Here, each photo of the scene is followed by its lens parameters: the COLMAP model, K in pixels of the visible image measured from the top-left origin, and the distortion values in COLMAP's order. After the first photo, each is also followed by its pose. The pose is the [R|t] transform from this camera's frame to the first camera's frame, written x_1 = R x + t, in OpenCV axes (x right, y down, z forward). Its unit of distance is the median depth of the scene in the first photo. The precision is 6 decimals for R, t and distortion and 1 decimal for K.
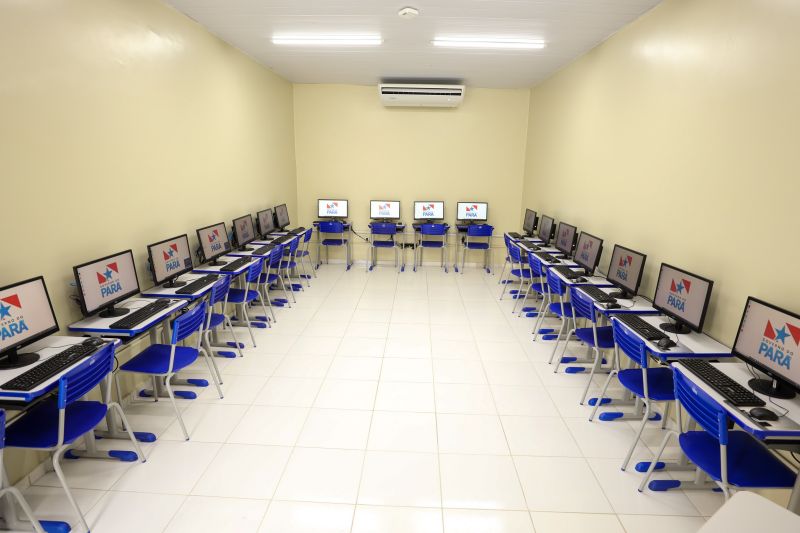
lens RADIAL K [[432.1, 0, 402.6], [0, 432.1, 268.0], [0, 0, 1]] dist [-0.042799, 0.012302]
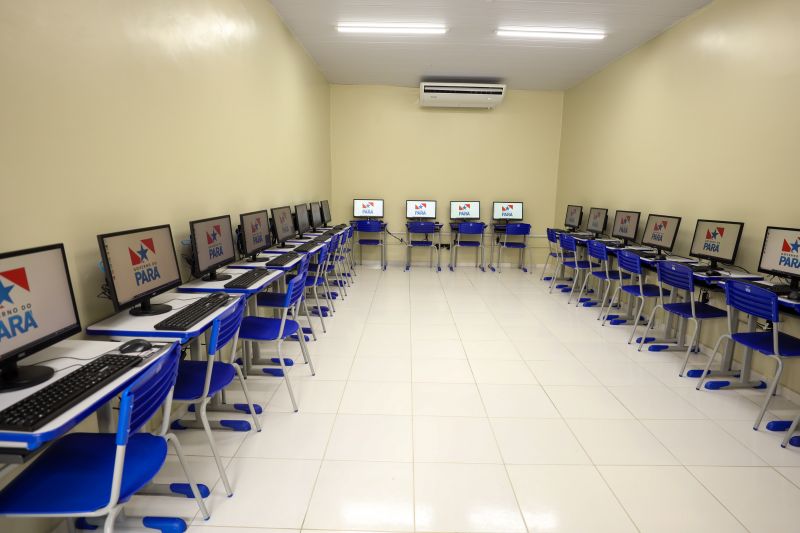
lens RADIAL K [[432.1, 0, 405.0], [0, 432.1, 268.0], [0, 0, 1]] dist [-0.042799, 0.012302]
pose [[0.999654, -0.004237, 0.025945, -0.122697], [0.005509, 0.998776, -0.049153, 0.057545], [-0.025705, 0.049279, 0.998454, 0.013215]]
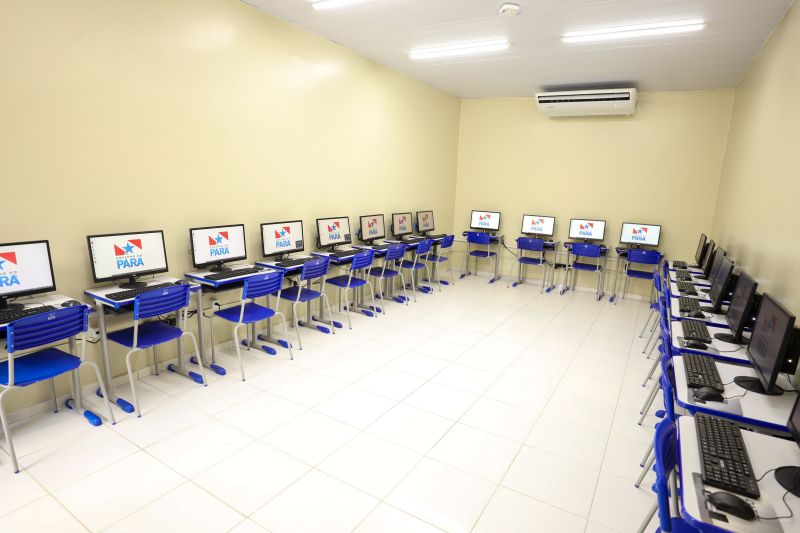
lens RADIAL K [[432.1, 0, 402.4], [0, 432.1, 268.8], [0, 0, 1]] dist [-0.042799, 0.012302]
pose [[0.874500, 0.116521, -0.470821, 0.180832], [-0.140803, 0.989900, -0.016541, 0.019441], [0.464138, 0.080758, 0.882074, 0.045991]]
